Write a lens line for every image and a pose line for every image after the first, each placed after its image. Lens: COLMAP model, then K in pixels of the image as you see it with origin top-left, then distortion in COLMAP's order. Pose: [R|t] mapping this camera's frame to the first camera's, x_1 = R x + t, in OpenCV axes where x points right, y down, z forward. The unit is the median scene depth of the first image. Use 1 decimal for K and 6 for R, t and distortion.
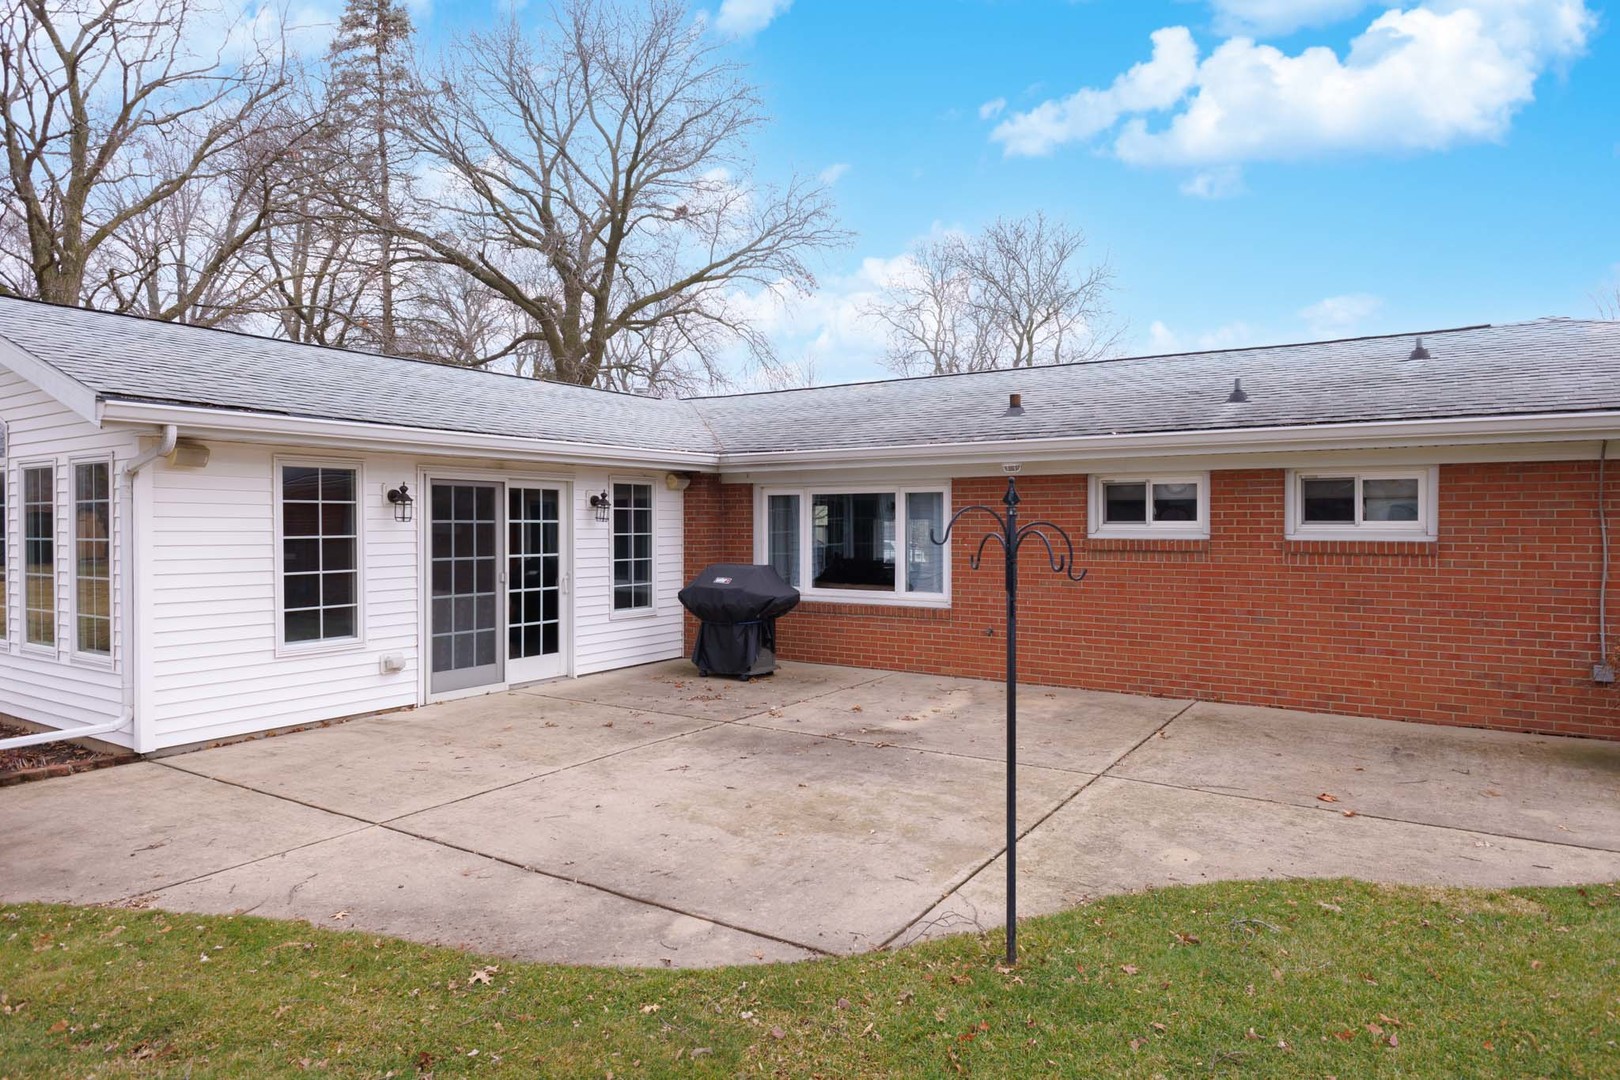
lens RADIAL K [[983.4, 0, 816.8], [0, 983.4, 535.1], [0, 0, 1]] dist [0.000389, -0.002715]
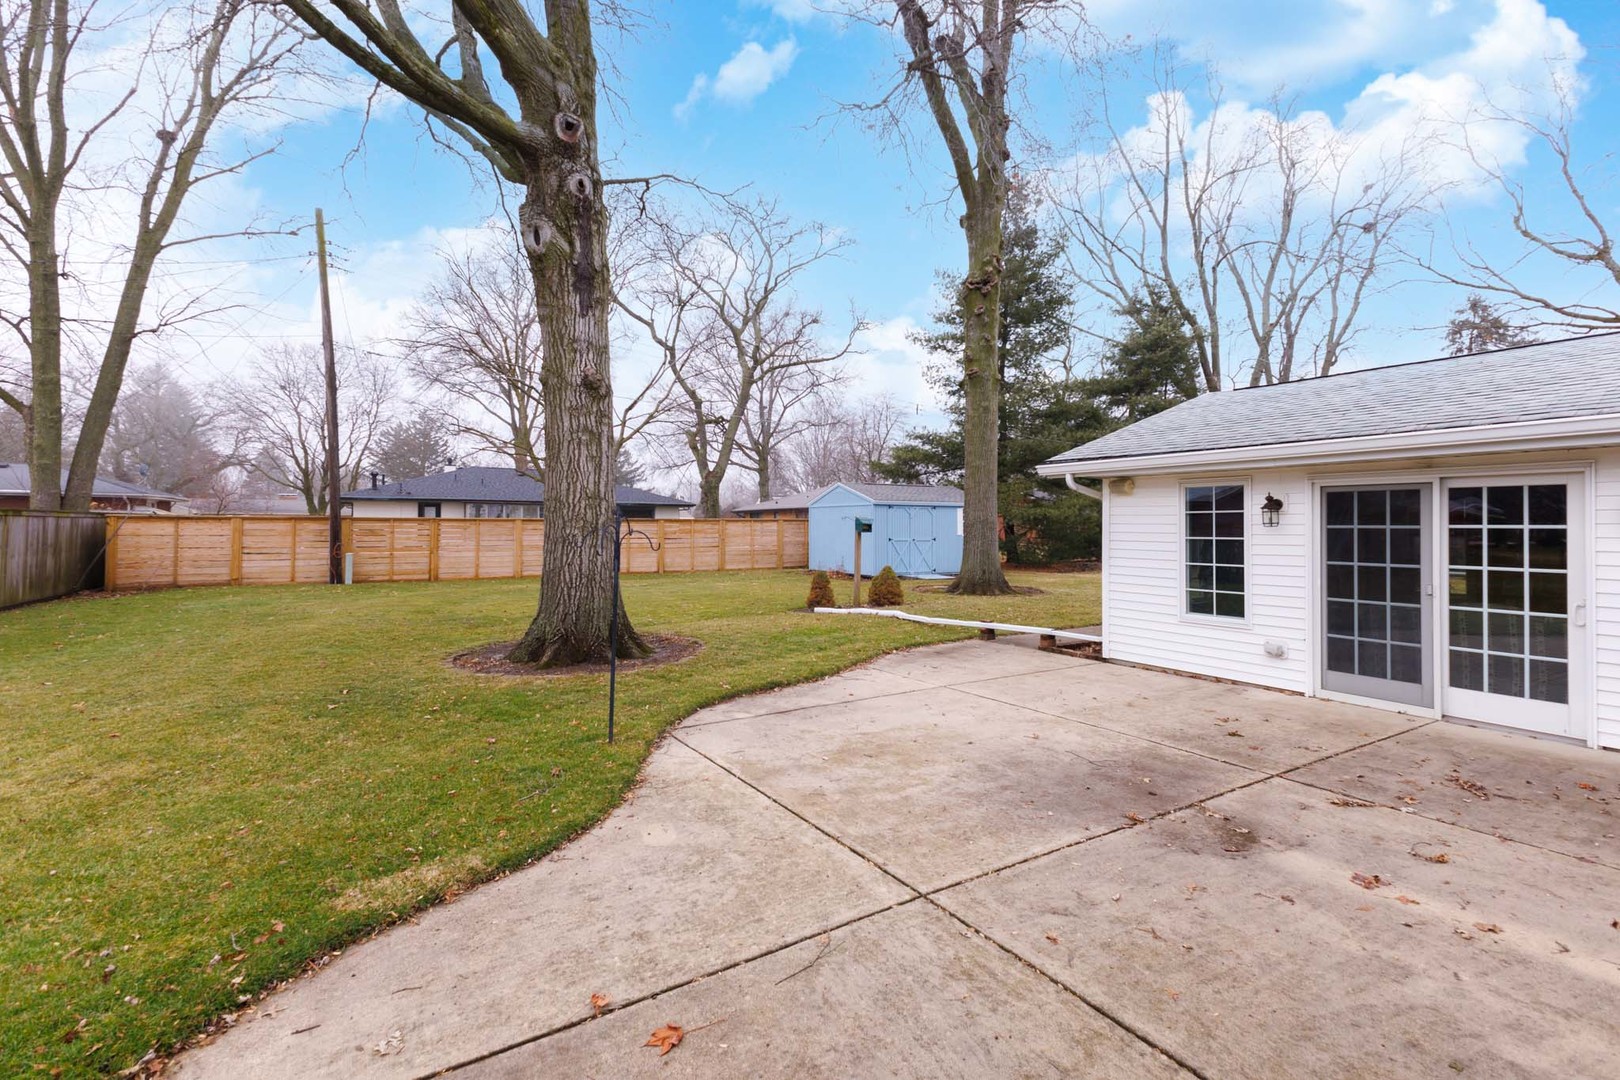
lens RADIAL K [[724.8, 0, 787.2], [0, 724.8, 541.5], [0, 0, 1]] dist [0.021775, 0.000163]
pose [[-0.454233, 0.016472, -0.890731, 0.649324], [-0.014102, 0.999571, 0.025676, -0.011335], [0.890771, 0.024224, -0.453806, 0.951627]]
